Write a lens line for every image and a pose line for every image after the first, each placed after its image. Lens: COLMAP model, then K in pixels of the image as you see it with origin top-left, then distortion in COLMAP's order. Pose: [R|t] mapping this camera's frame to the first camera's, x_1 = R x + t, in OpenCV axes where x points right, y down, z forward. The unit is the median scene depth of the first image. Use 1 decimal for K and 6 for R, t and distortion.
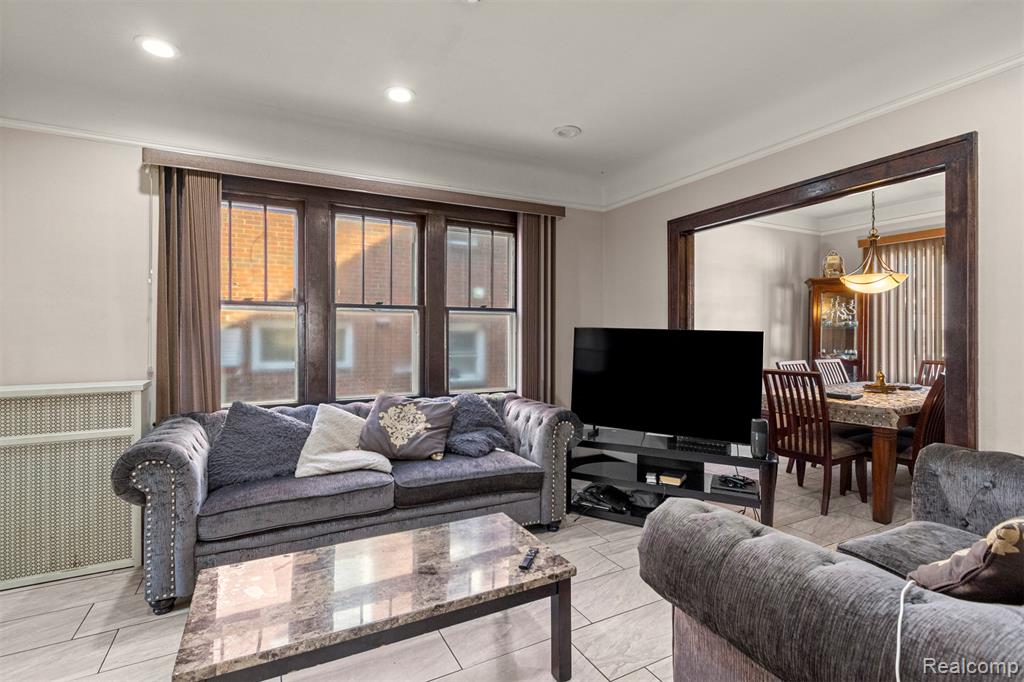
lens RADIAL K [[476.5, 0, 500.1], [0, 476.5, 332.4], [0, 0, 1]] dist [0.002173, -0.001614]
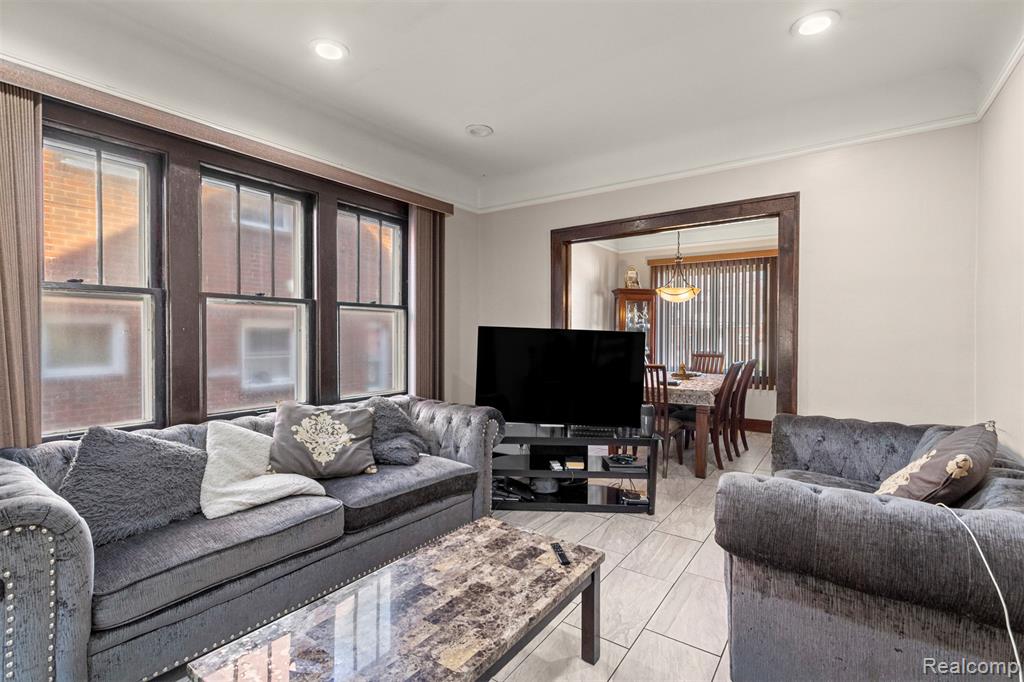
lens RADIAL K [[476.5, 0, 502.4], [0, 476.5, 337.5], [0, 0, 1]] dist [0.002173, -0.001614]
pose [[0.891259, 0.000673, 0.453495, -0.299725], [-0.007113, 0.999897, 0.012494, 0.000058], [-0.453440, -0.014361, 0.891171, 0.091081]]
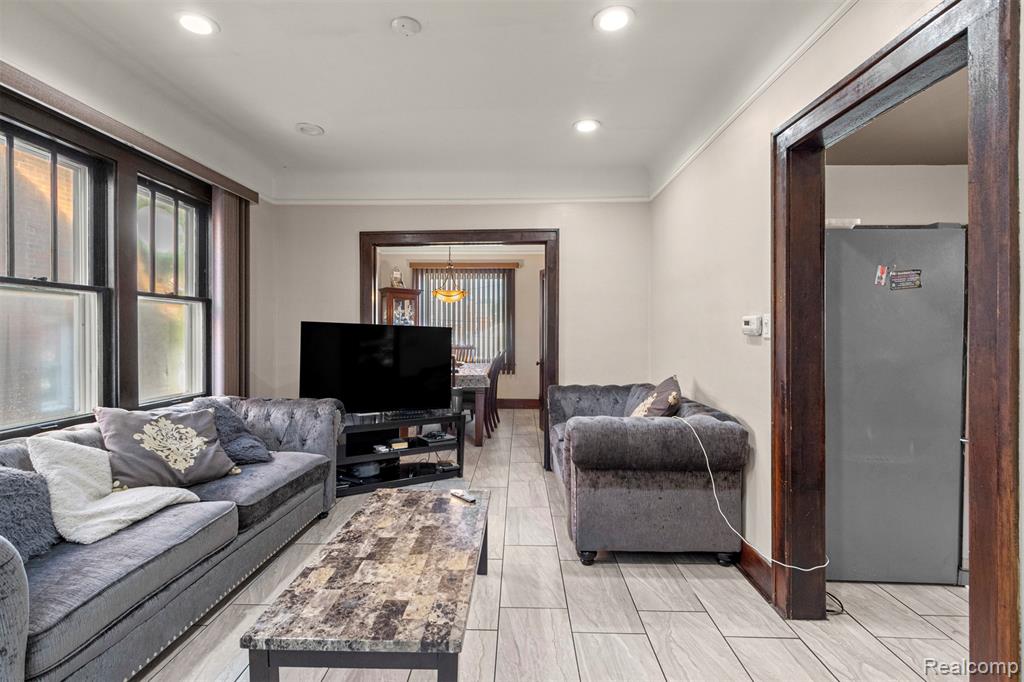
lens RADIAL K [[476.5, 0, 508.0], [0, 476.5, 332.3], [0, 0, 1]] dist [0.002173, -0.001614]
pose [[0.480221, -0.000967, 0.877147, -0.609784], [-0.005691, 0.999975, 0.004218, 0.006214], [-0.877129, -0.007017, 0.480204, 0.152487]]
